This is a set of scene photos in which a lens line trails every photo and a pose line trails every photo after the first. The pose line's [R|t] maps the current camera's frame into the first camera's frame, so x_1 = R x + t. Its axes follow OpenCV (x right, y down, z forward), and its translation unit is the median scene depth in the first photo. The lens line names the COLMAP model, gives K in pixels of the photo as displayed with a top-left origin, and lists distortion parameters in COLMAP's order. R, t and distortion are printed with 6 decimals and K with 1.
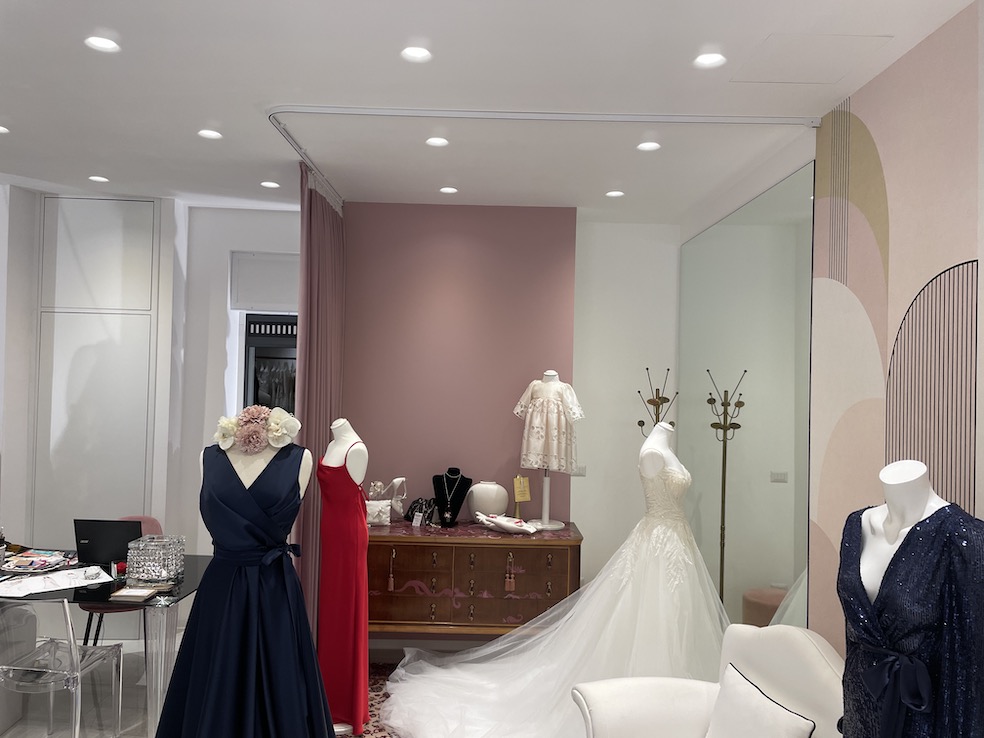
lens RADIAL K [[736.7, 0, 486.8], [0, 736.7, 339.8], [0, 0, 1]] dist [0.045305, -0.074712]
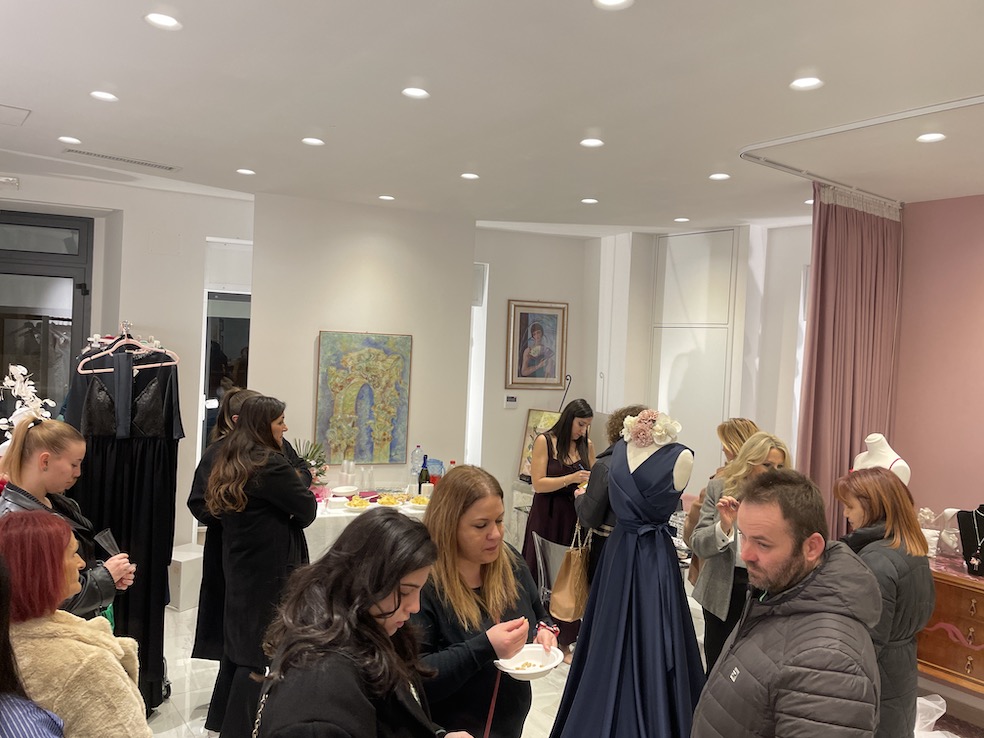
lens RADIAL K [[736.7, 0, 486.8], [0, 736.7, 339.8], [0, 0, 1]] dist [0.045305, -0.074712]
pose [[0.562537, 0.000090, -0.826772, 0.316763], [-0.000624, 1.000000, -0.000315, -0.015851], [0.826772, 0.000693, 0.562537, 0.037065]]
